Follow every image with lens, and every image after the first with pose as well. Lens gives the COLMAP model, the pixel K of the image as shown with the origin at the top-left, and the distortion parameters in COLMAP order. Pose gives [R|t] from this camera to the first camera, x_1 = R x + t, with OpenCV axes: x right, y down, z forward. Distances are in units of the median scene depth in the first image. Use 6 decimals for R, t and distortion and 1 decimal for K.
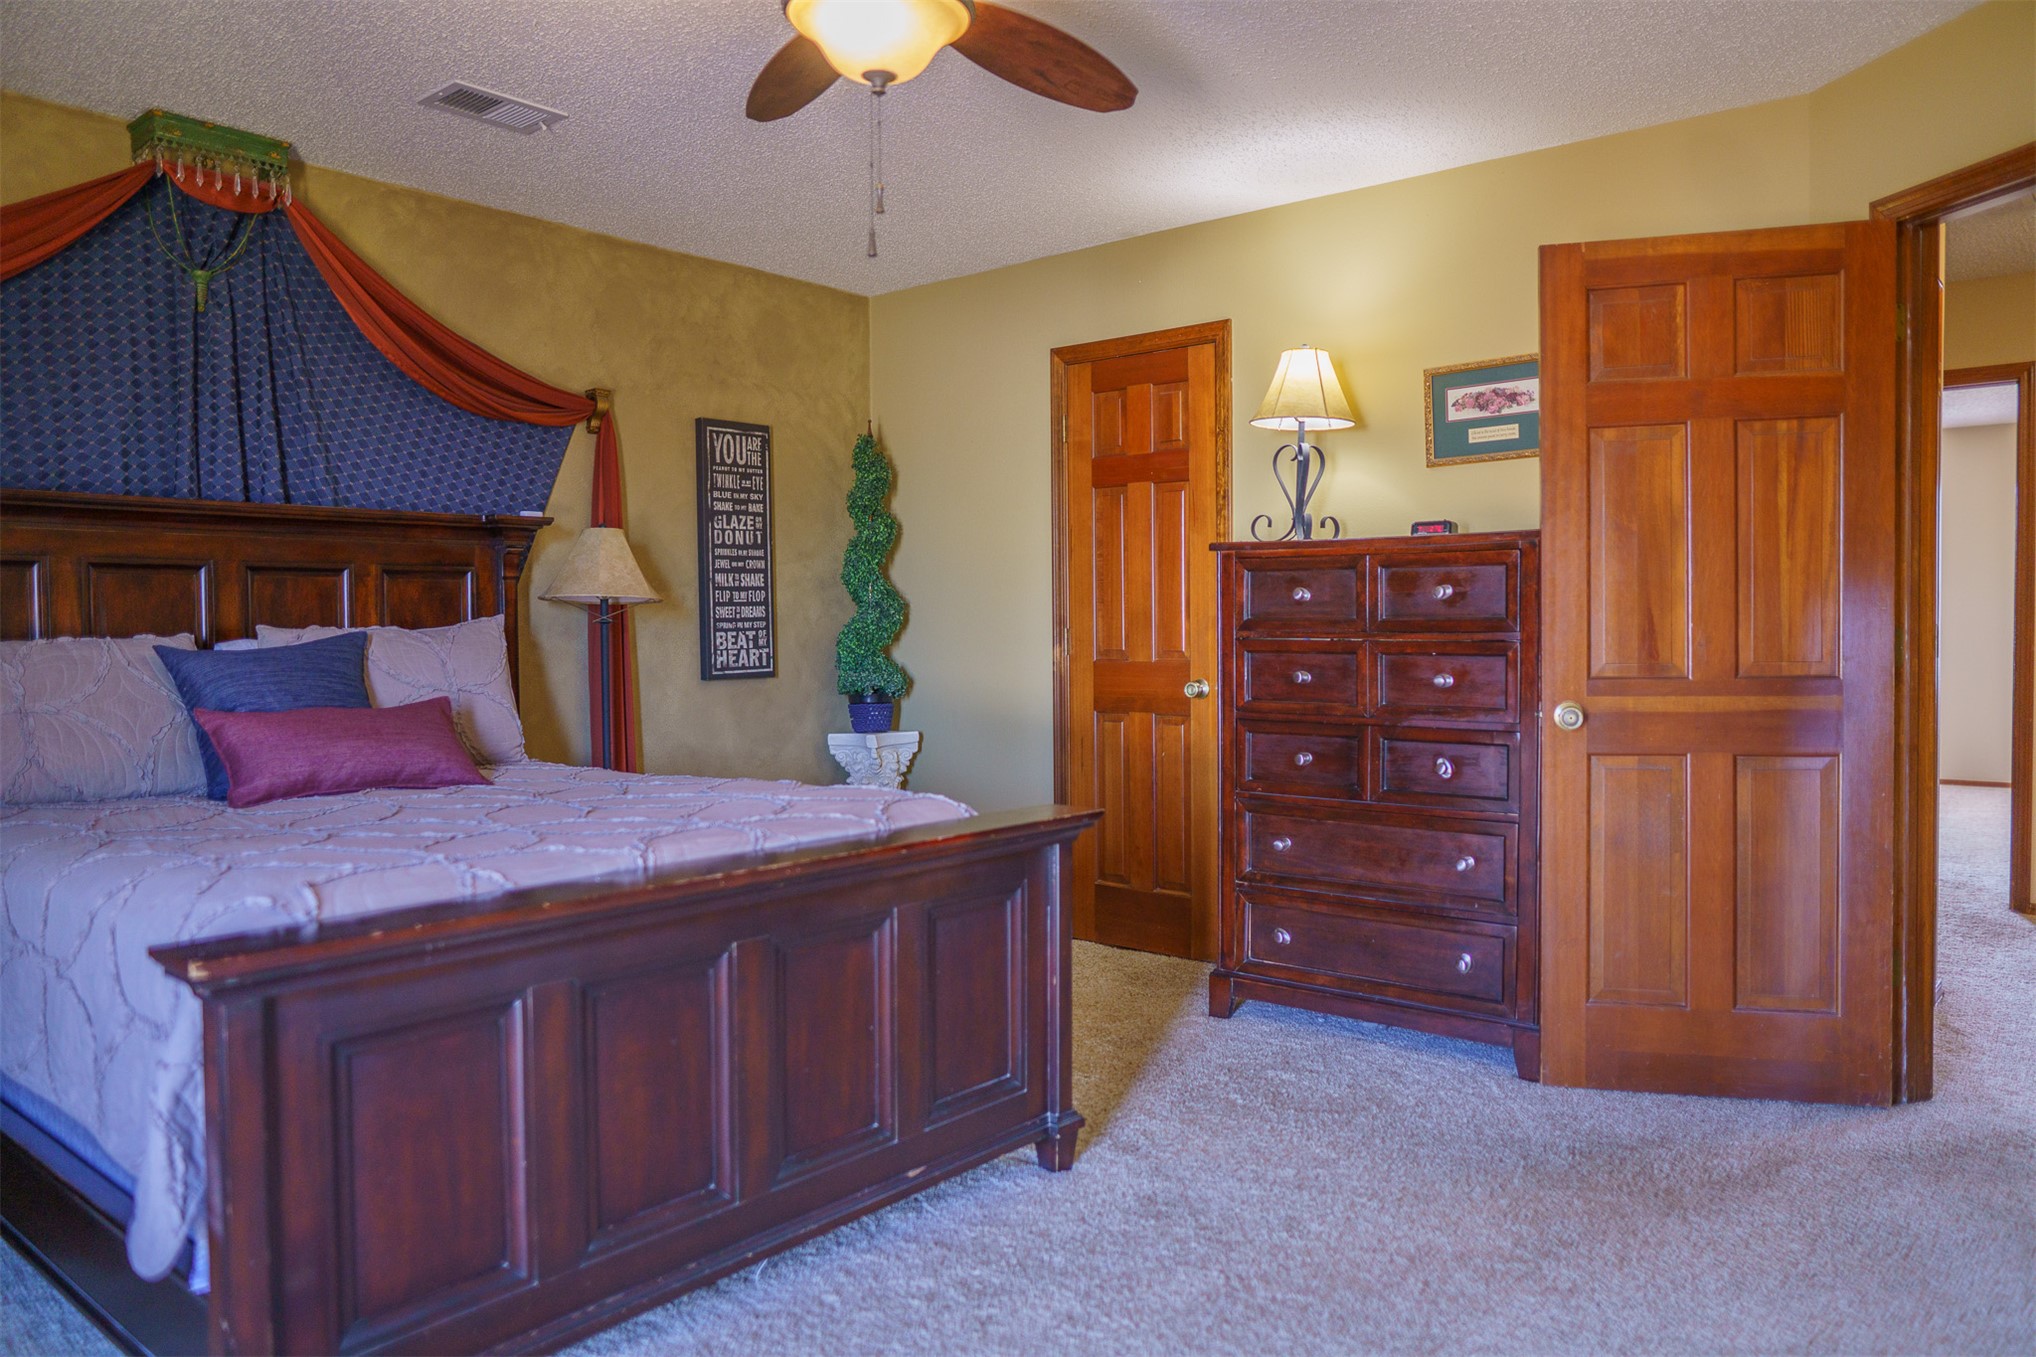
lens RADIAL K [[1411.7, 0, 1014.2], [0, 1411.7, 669.7], [0, 0, 1]] dist [-0.044478, 0.032603]
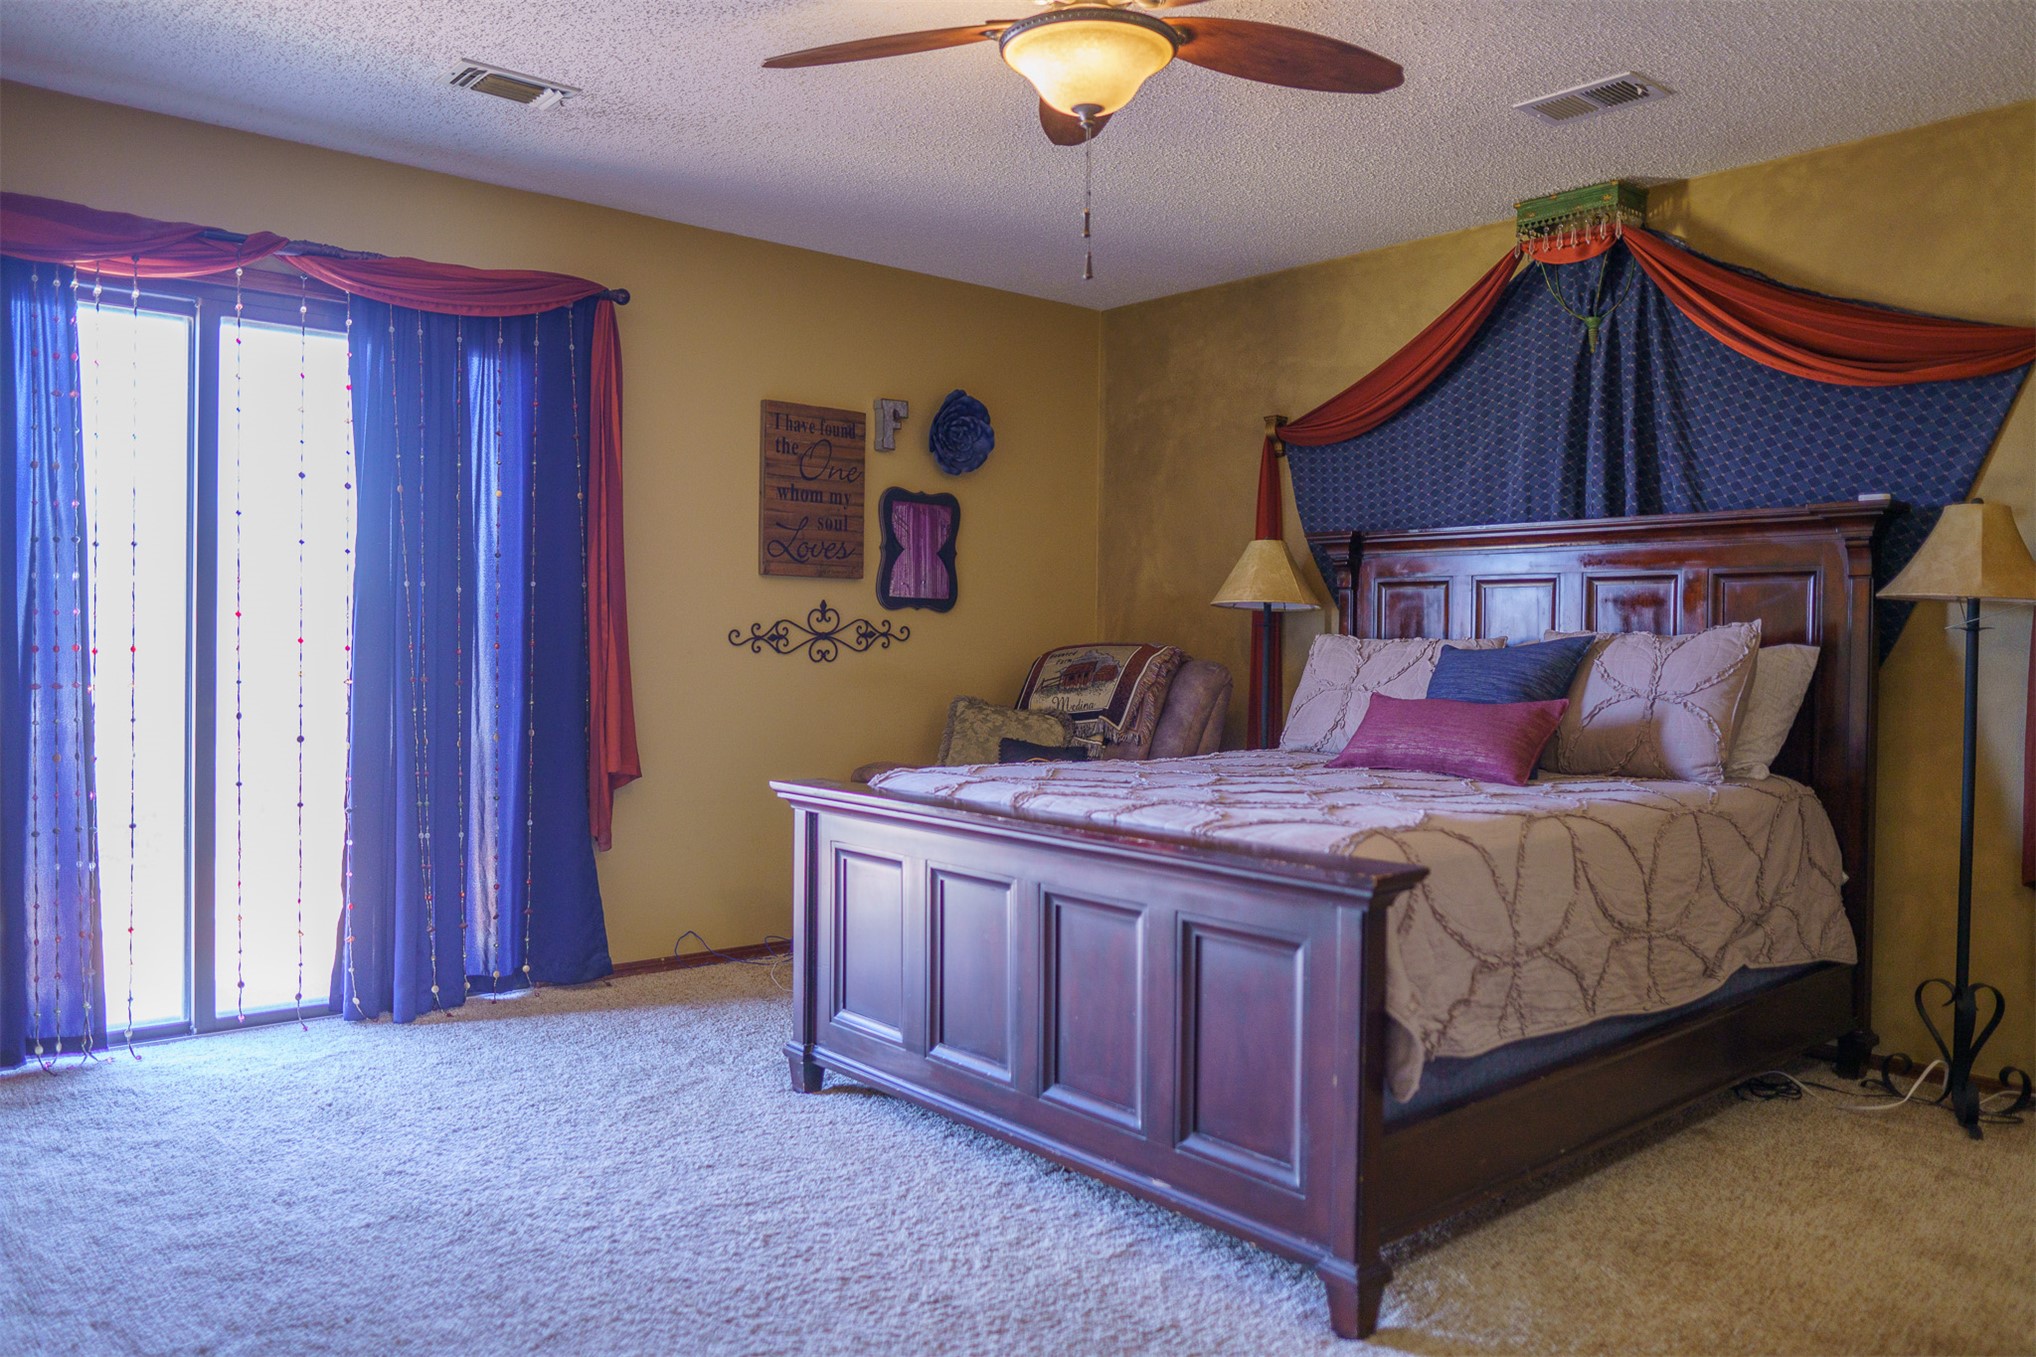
lens RADIAL K [[1411.7, 0, 1016.6], [0, 1411.7, 681.3], [0, 0, 1]] dist [-0.044478, 0.032603]
pose [[-0.144419, 0.041531, -0.988645, 0.712508], [-0.034174, 0.998313, 0.046929, -0.030642], [0.988926, 0.040563, -0.142757, 0.806847]]
